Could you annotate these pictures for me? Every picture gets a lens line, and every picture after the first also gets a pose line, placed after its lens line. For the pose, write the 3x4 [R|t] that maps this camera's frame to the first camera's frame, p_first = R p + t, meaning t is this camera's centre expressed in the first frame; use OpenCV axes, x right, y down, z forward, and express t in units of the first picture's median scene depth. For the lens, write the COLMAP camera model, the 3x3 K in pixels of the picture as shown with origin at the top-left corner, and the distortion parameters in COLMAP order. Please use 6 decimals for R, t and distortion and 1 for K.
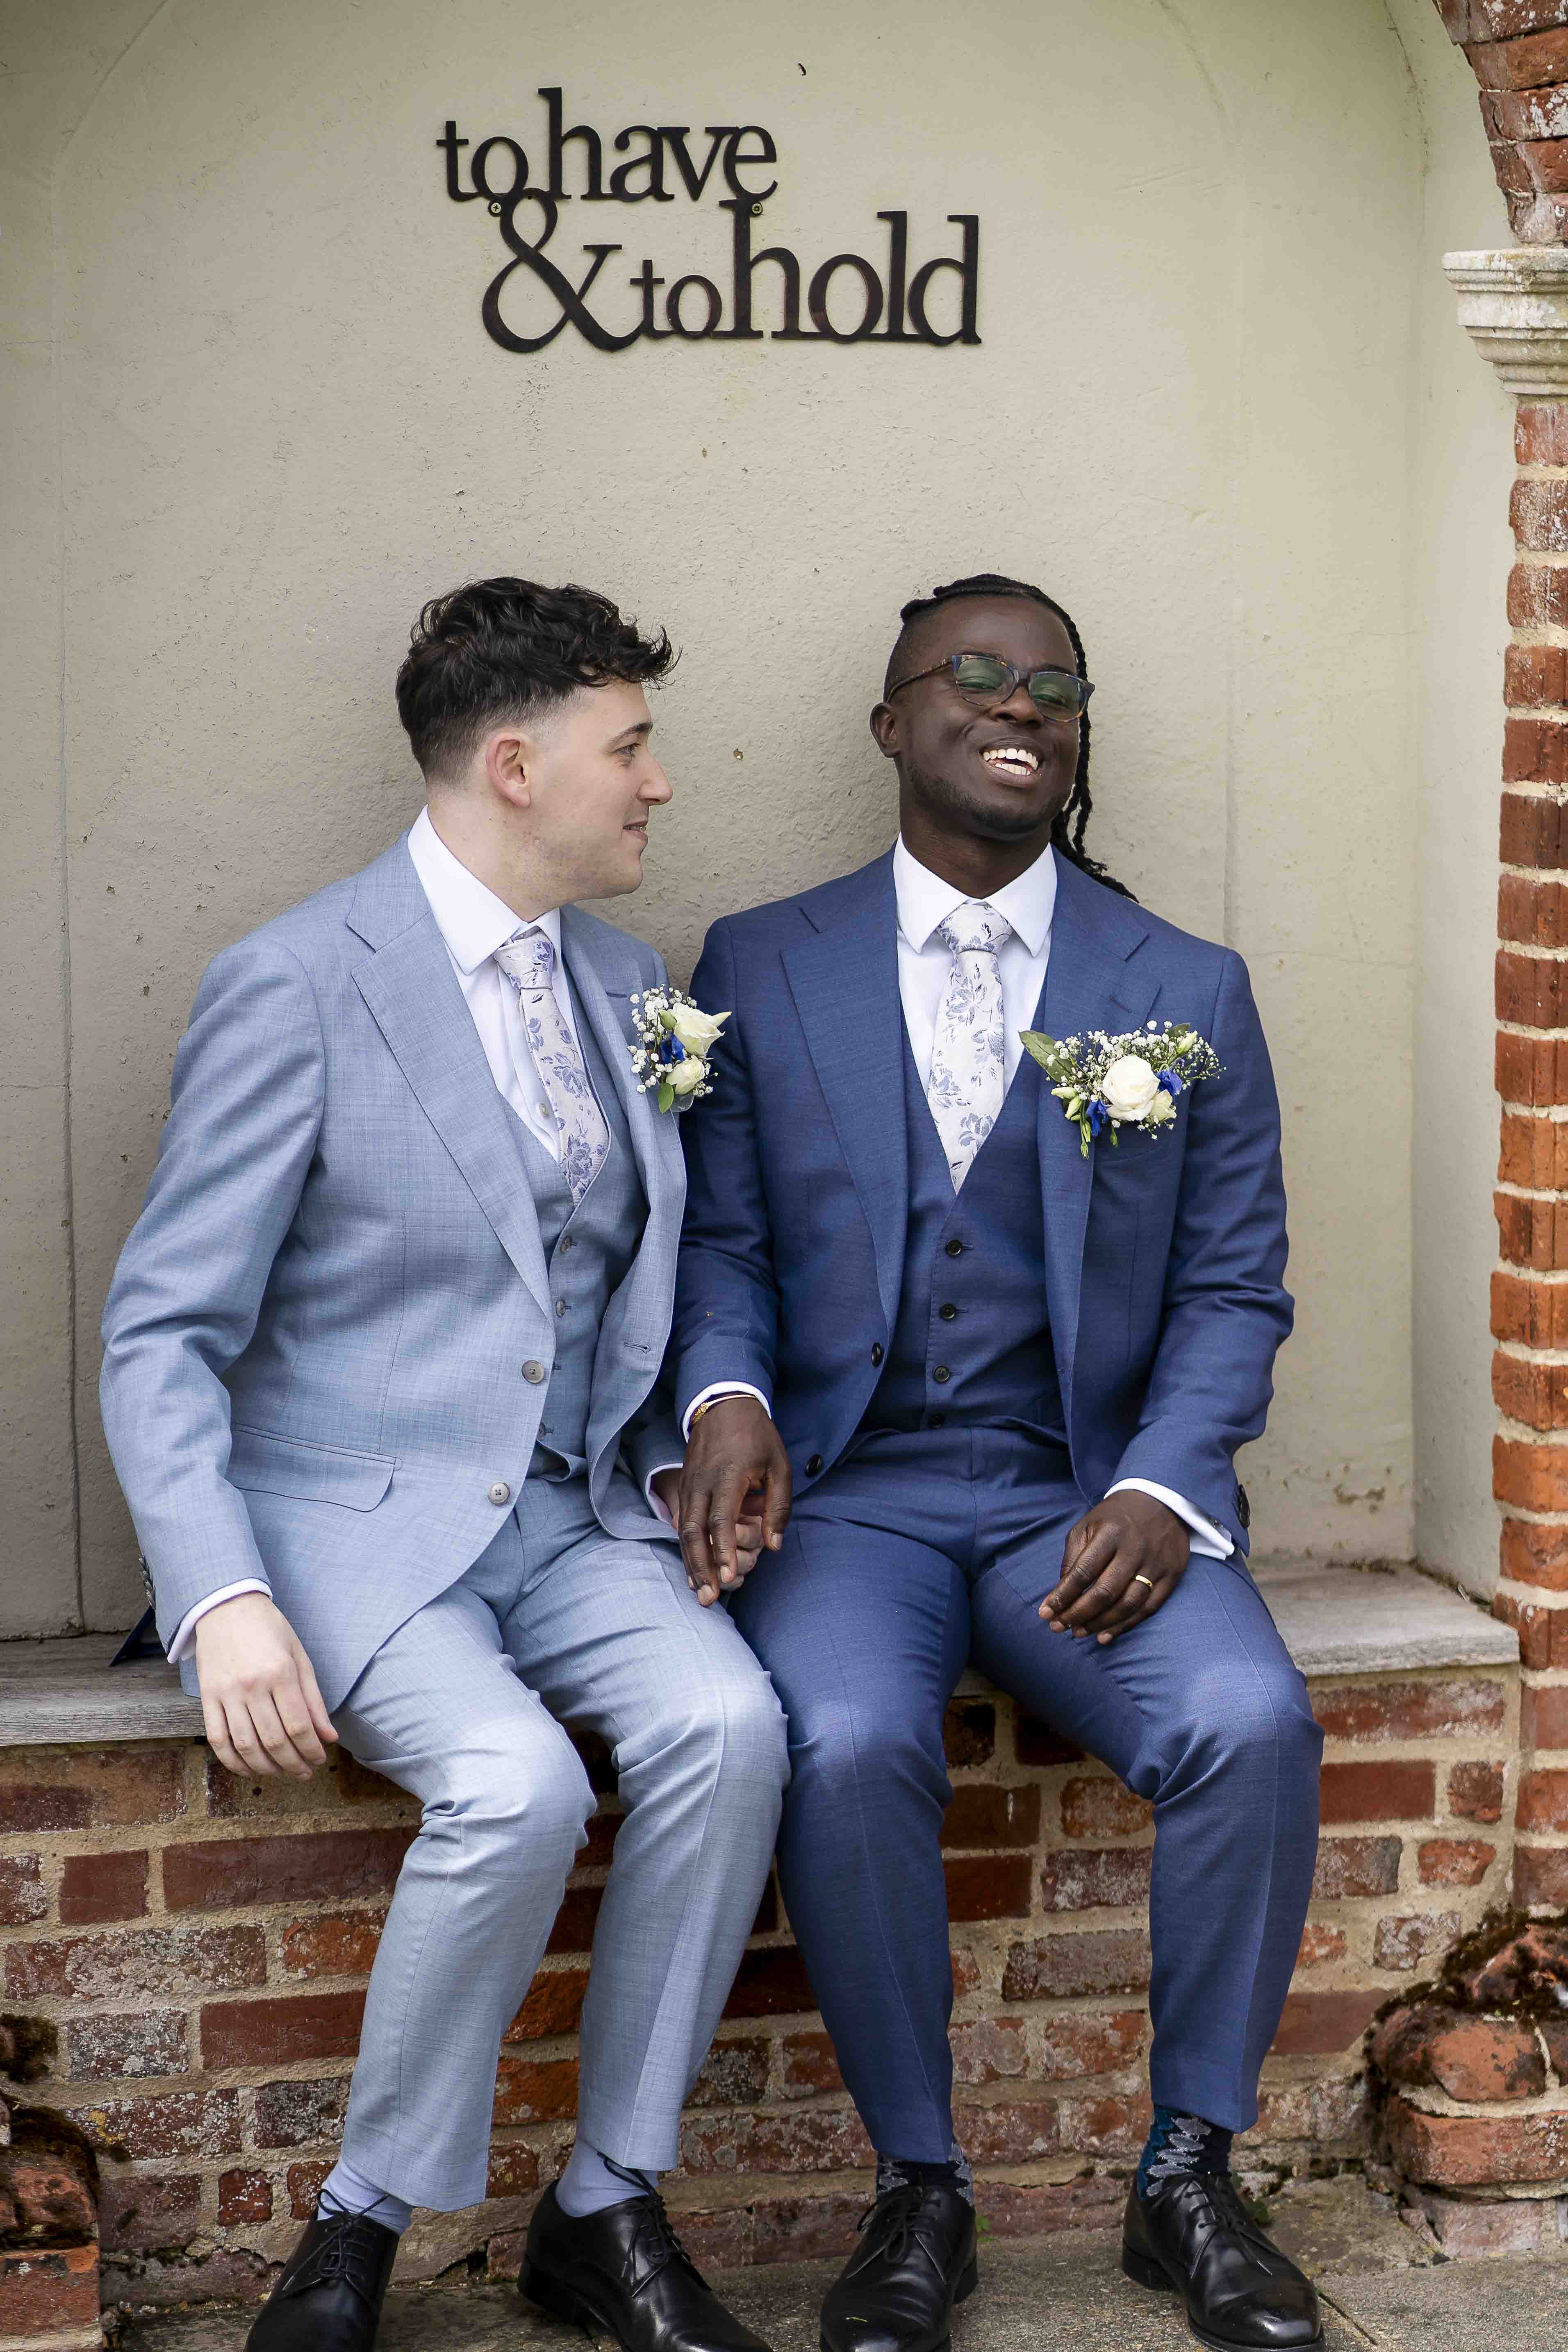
lens RADIAL K [[5800.1, 0, 720.1], [0, 5800.1, 1176.8], [0, 0, 1]] dist [0.025177, -0.251994]
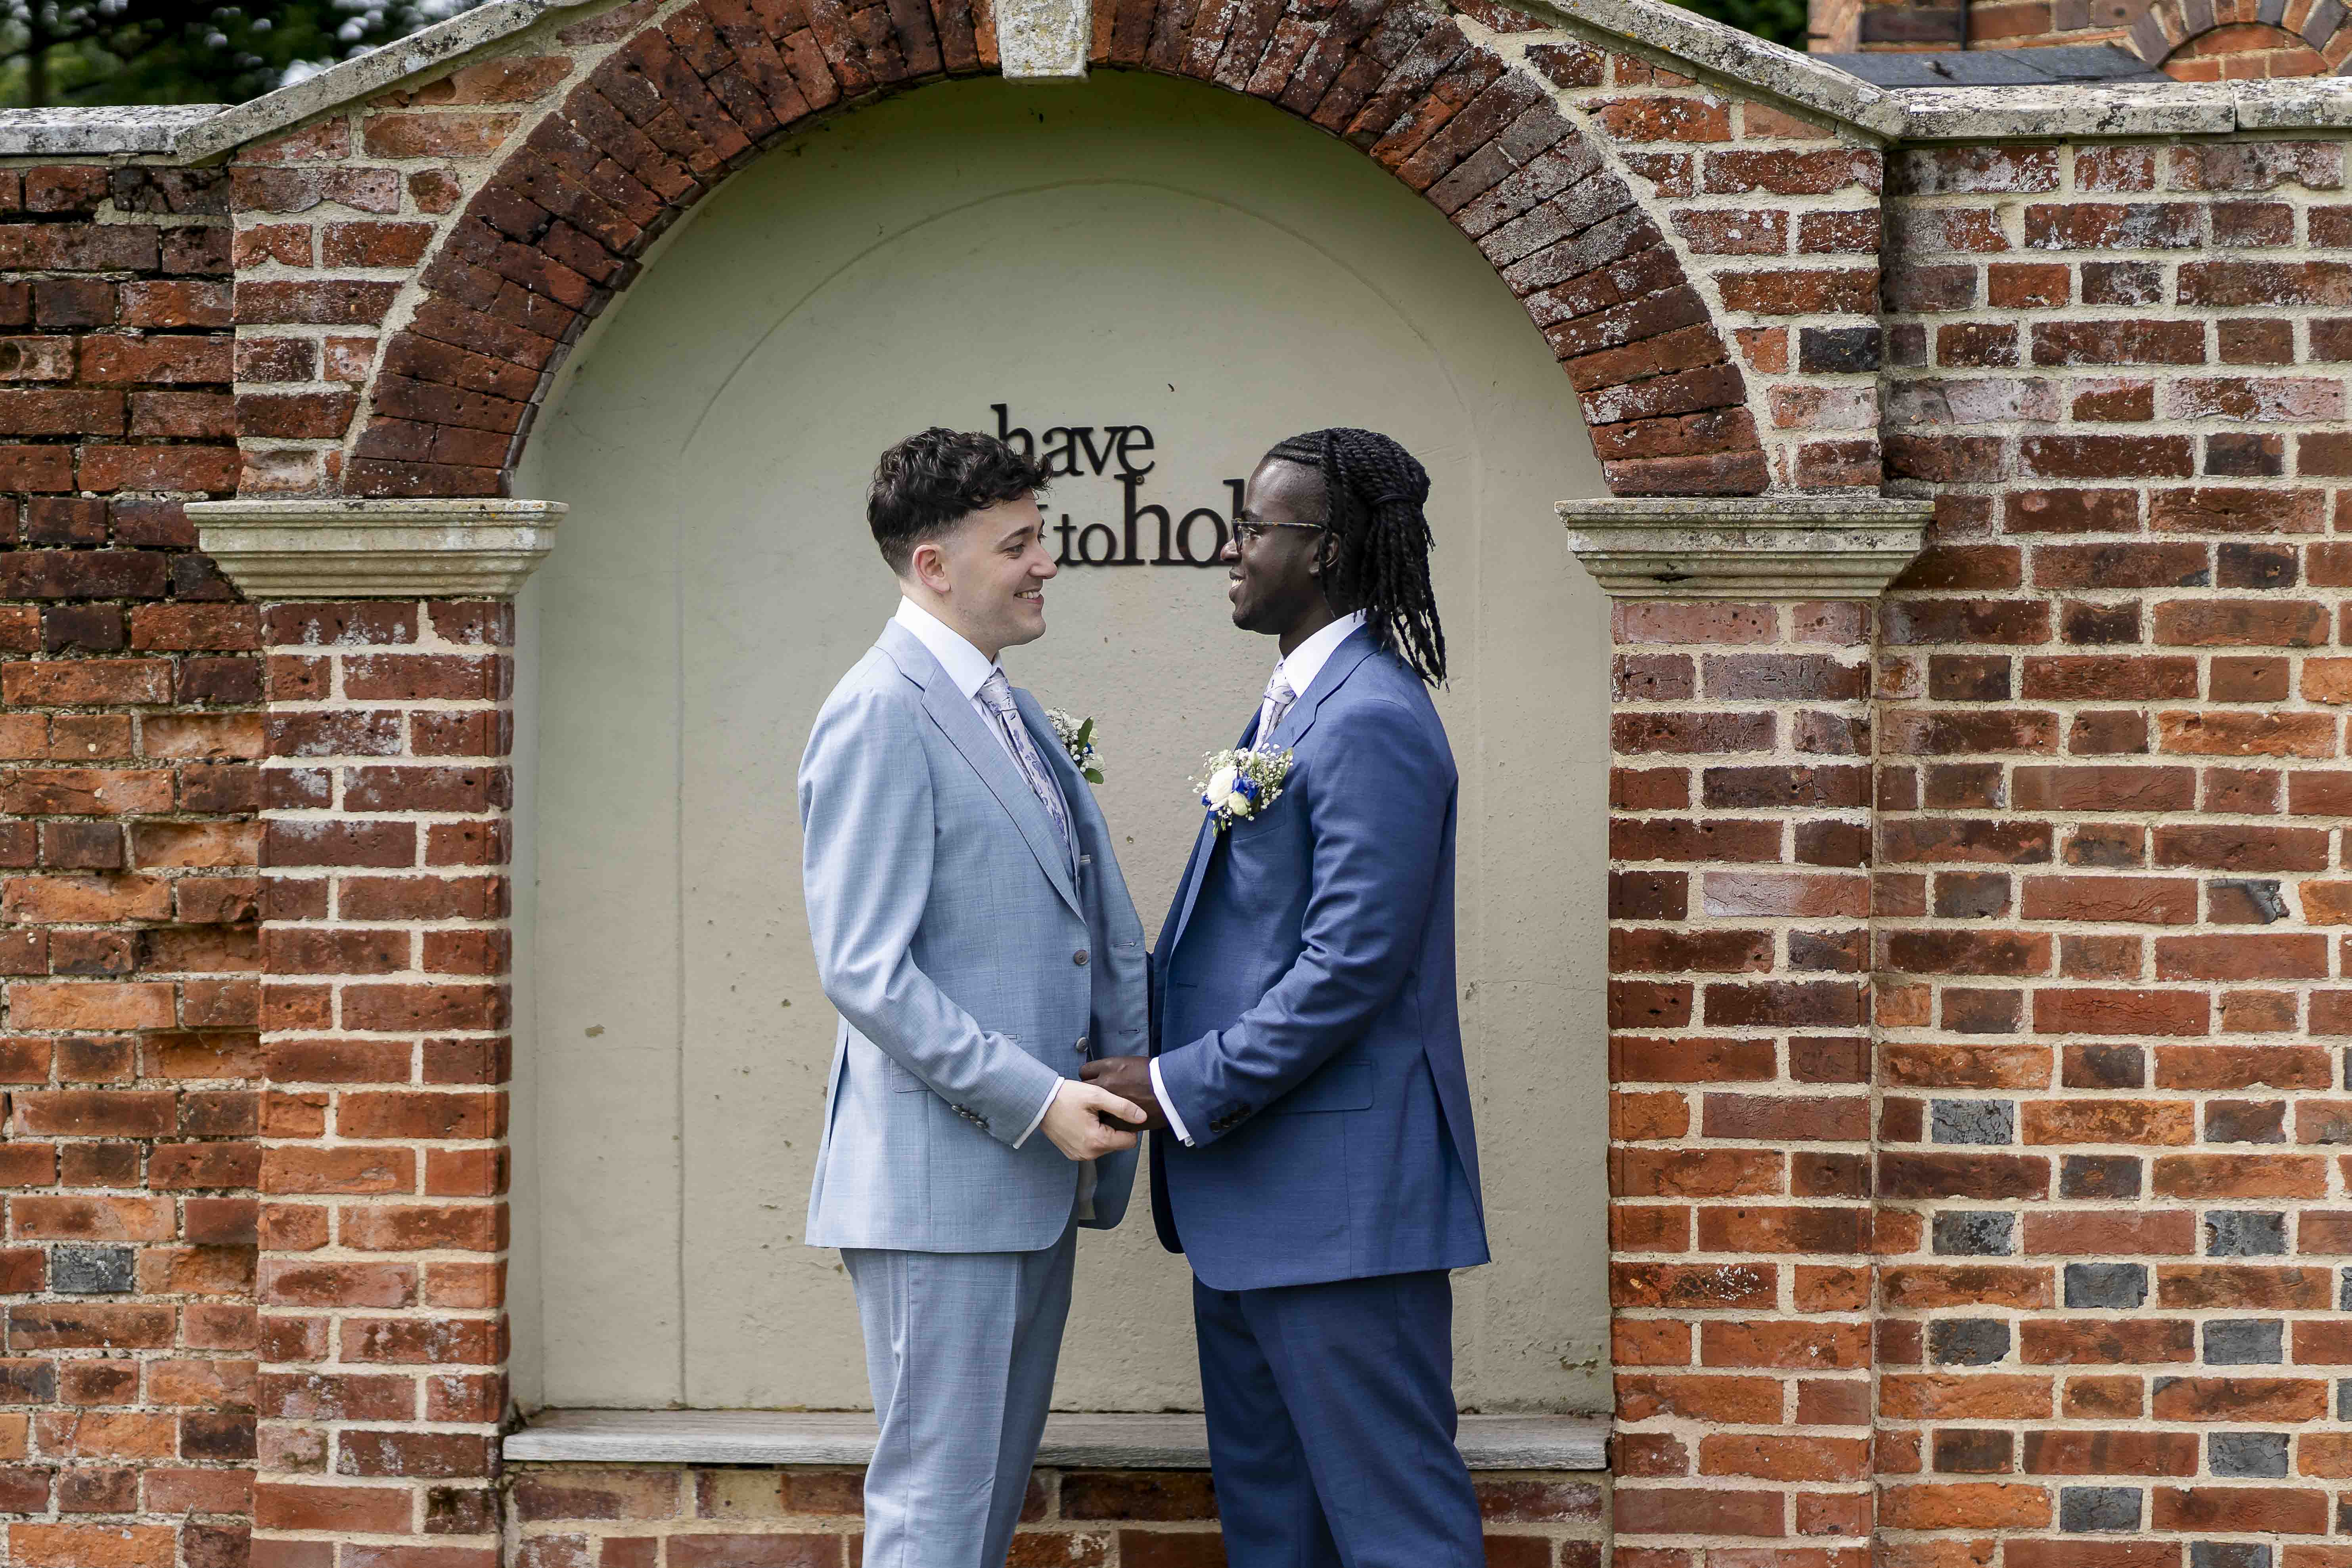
lens RADIAL K [[5670.8, 0, 1176.0], [0, 5670.8, 784.0], [0, 0, 1]] dist [0.016120, -0.122463]
pose [[0.939886, 0.001167, -0.341487, 0.522499], [-0.037822, 0.994198, -0.100699, 0.060717], [0.339388, 0.107562, 0.934476, -0.370190]]
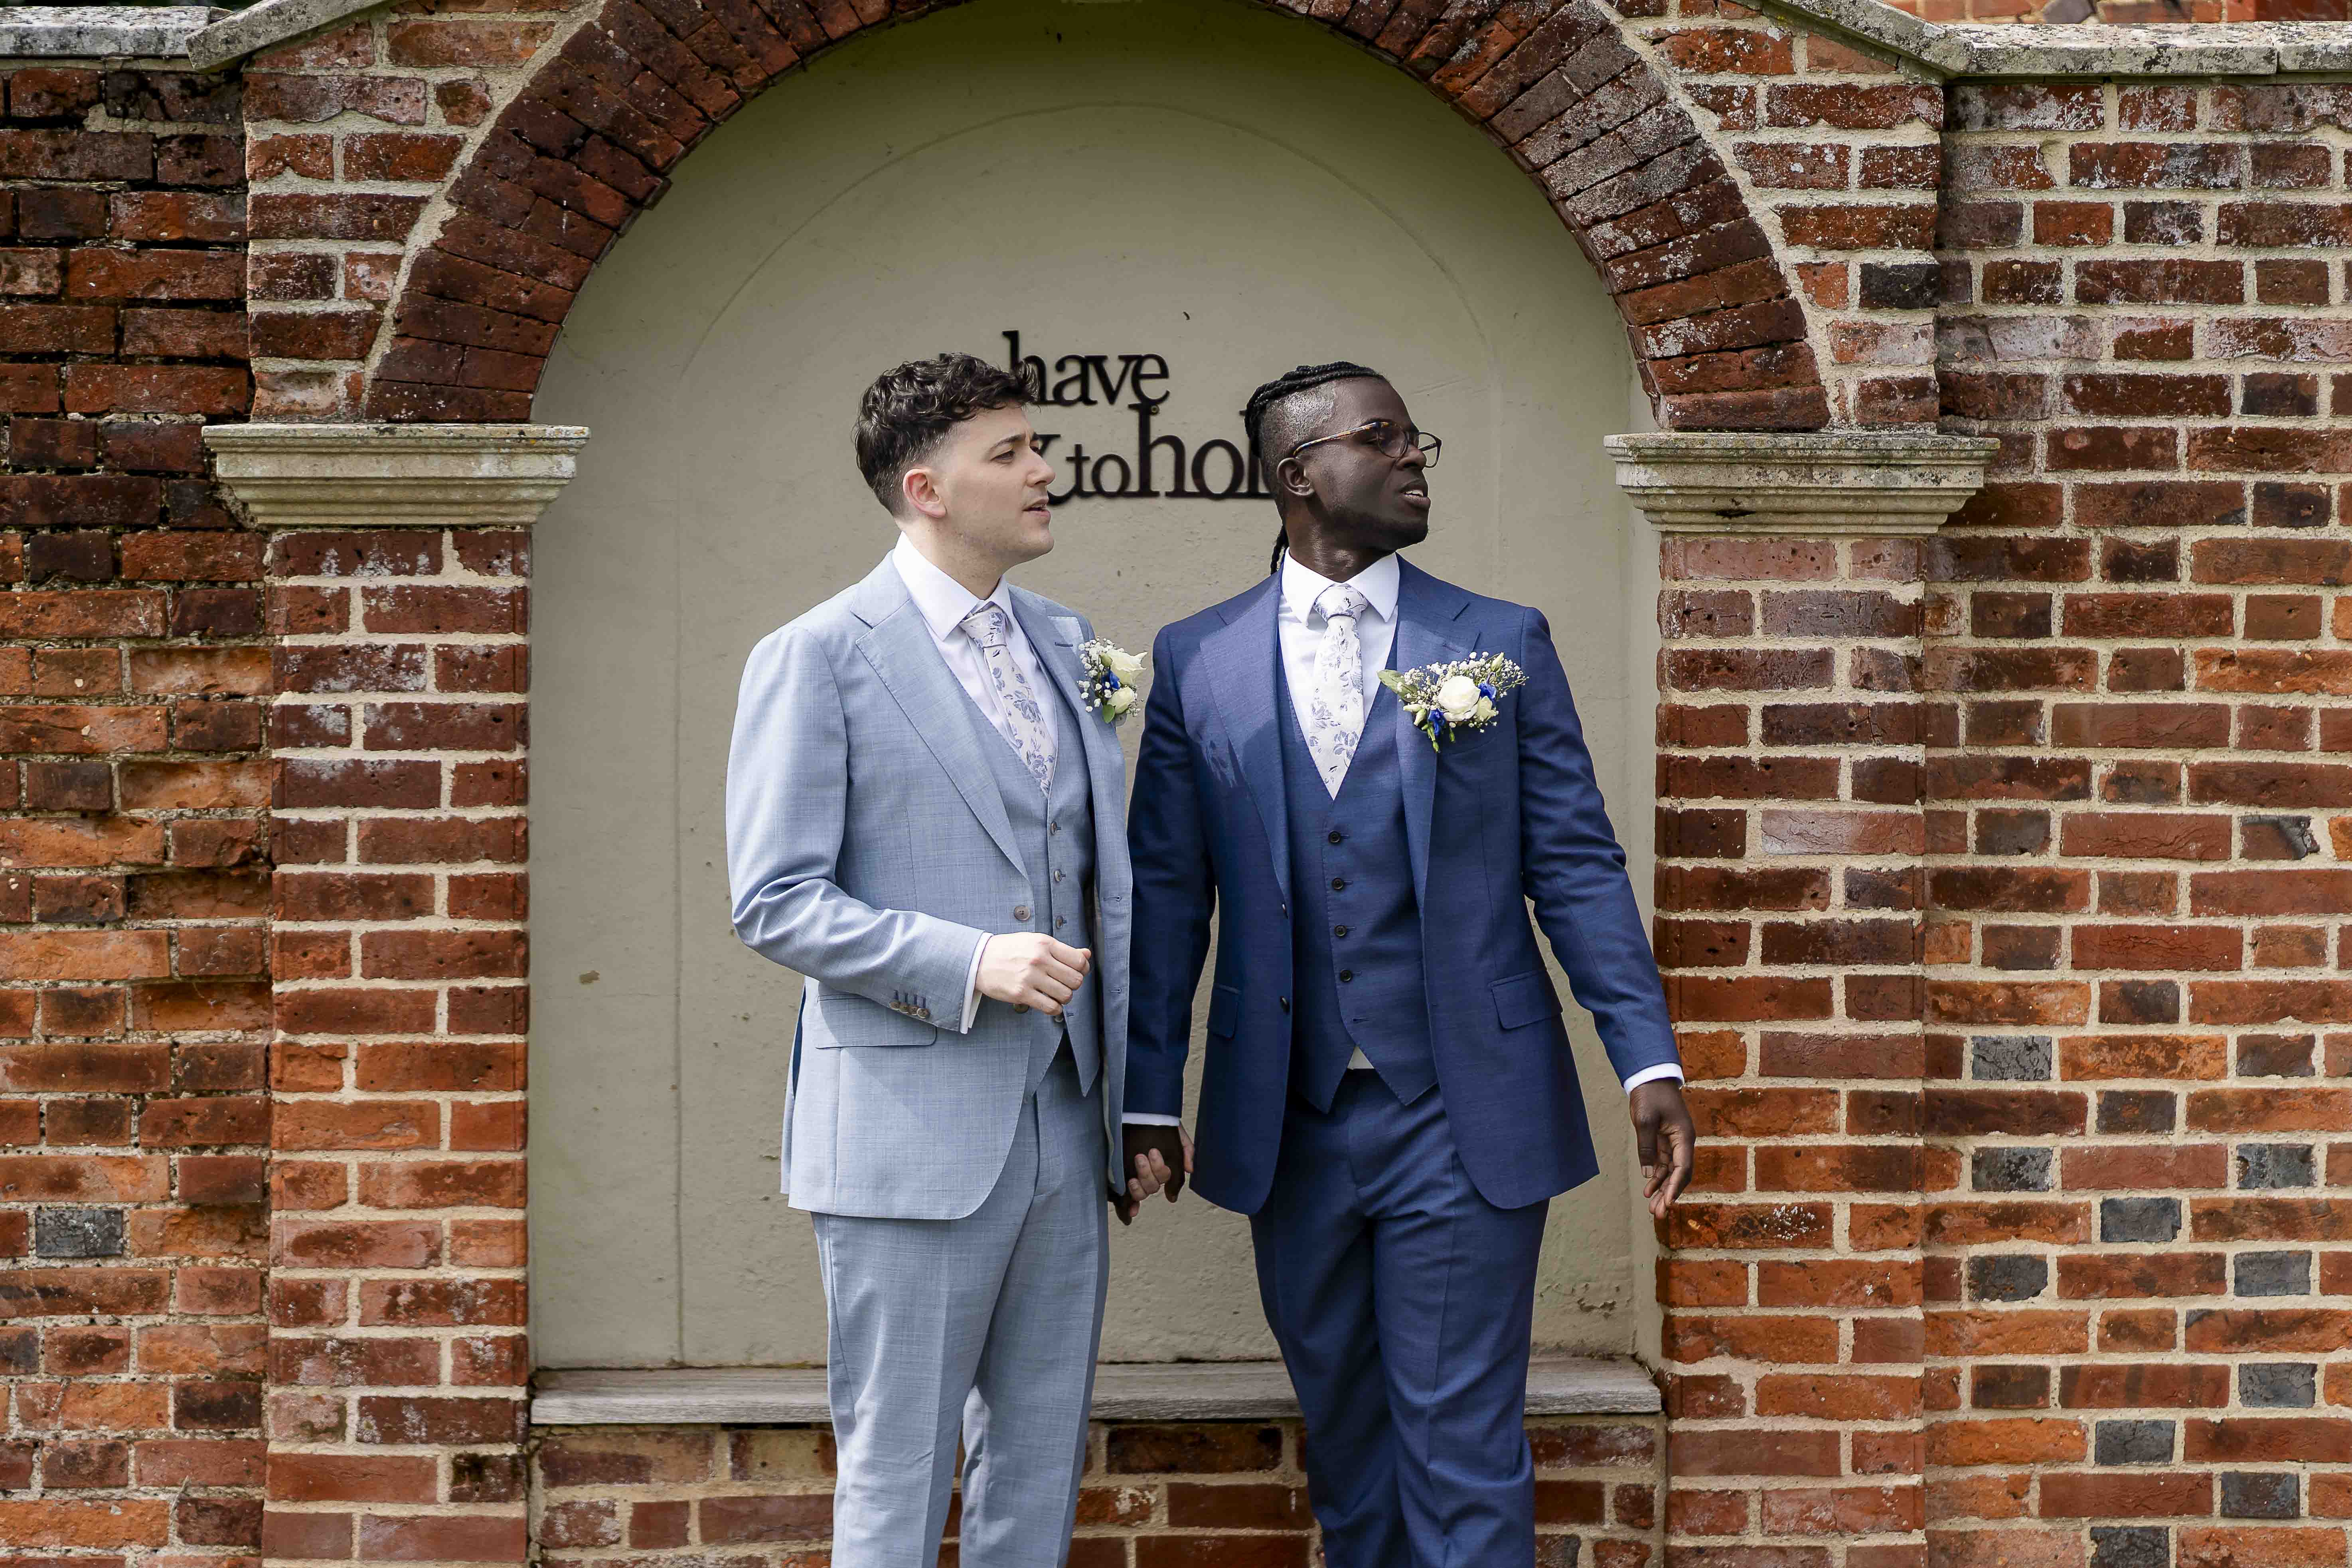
lens RADIAL K [[5671.0, 0, 1176.0], [0, 5671.0, 784.0], [0, 0, 1]] dist [0.016120, -0.122463]
pose [[0.982004, 0.003432, -0.188827, 0.286281], [-0.021465, 0.995384, -0.093542, 0.063284], [0.187635, 0.095912, 0.977545, -0.403387]]
